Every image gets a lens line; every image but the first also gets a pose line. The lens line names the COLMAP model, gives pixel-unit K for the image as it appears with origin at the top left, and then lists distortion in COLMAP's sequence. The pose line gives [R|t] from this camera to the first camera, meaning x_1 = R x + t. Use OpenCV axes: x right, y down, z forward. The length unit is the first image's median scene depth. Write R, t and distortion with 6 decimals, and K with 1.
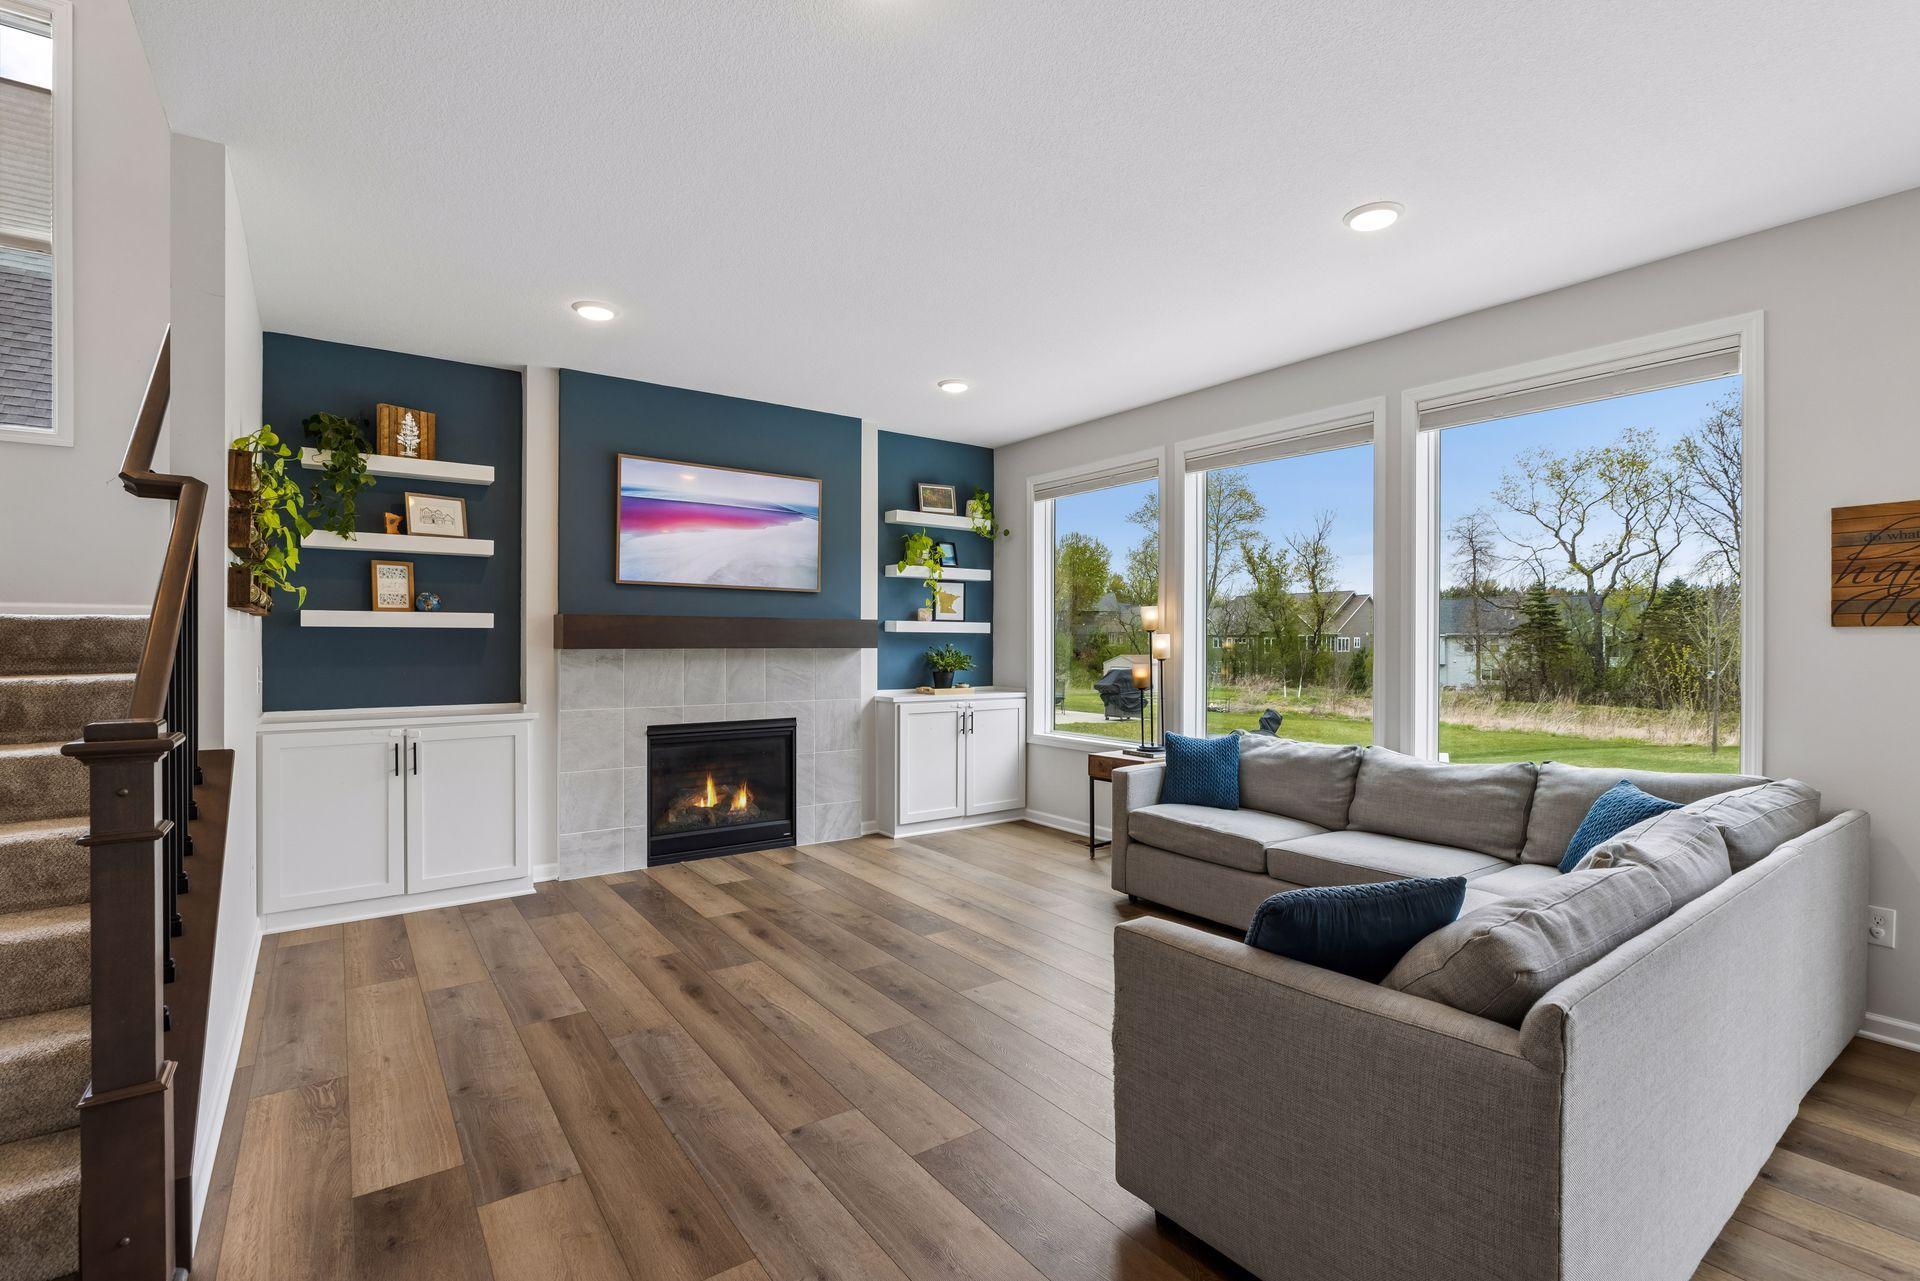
lens RADIAL K [[881.6, 0, 968.9], [0, 881.6, 640.2], [0, 0, 1]] dist [0.006013, 0.000074]
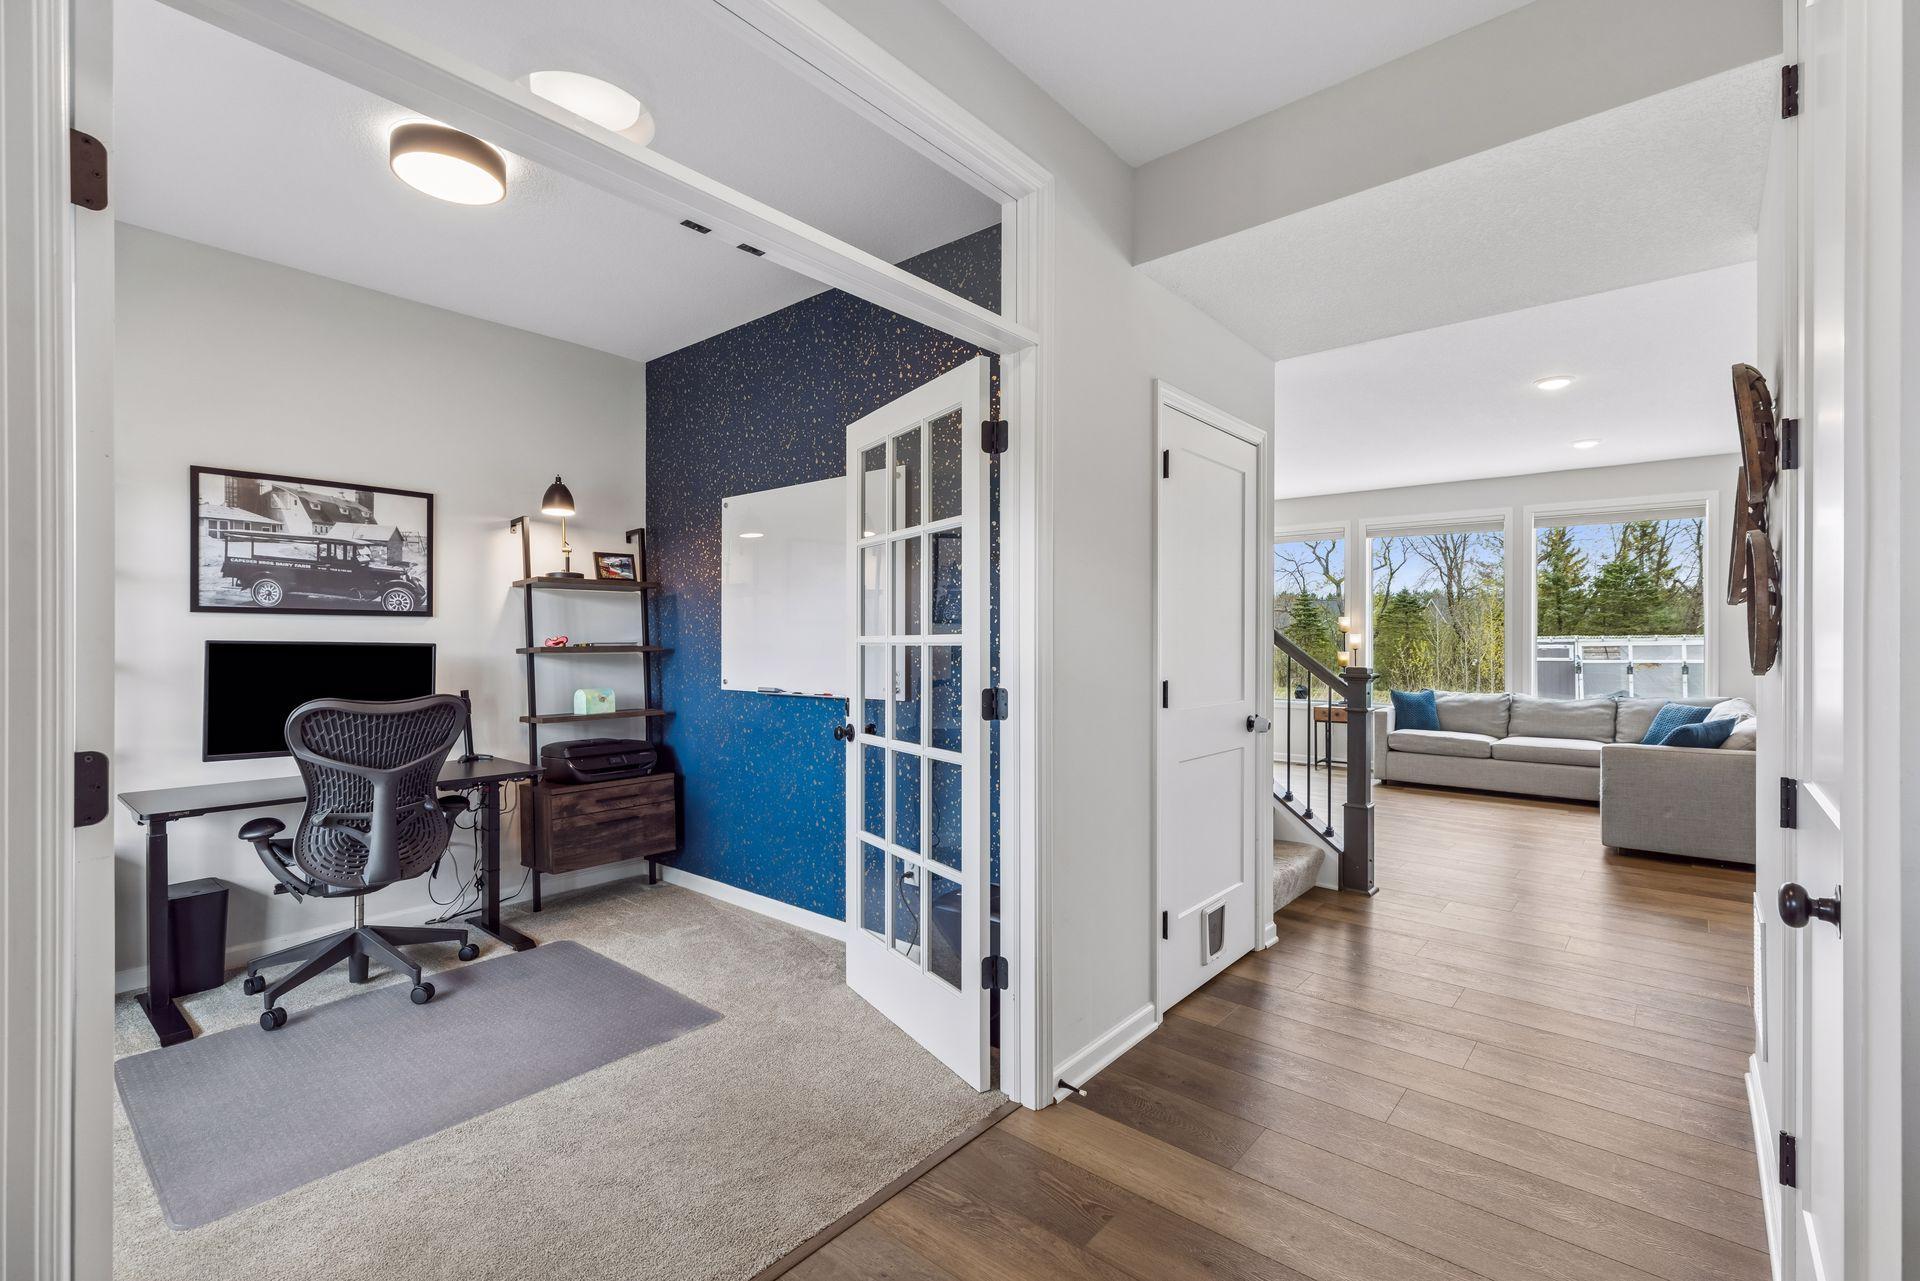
lens RADIAL K [[881.6, 0, 944.1], [0, 881.6, 638.7], [0, 0, 1]] dist [0.006013, 0.000074]
pose [[0.968842, -0.000170, 0.247679, -0.412561], [-0.000338, 0.999998, 0.002007, -0.000437], [-0.247679, -0.002028, 0.968840, -0.183979]]
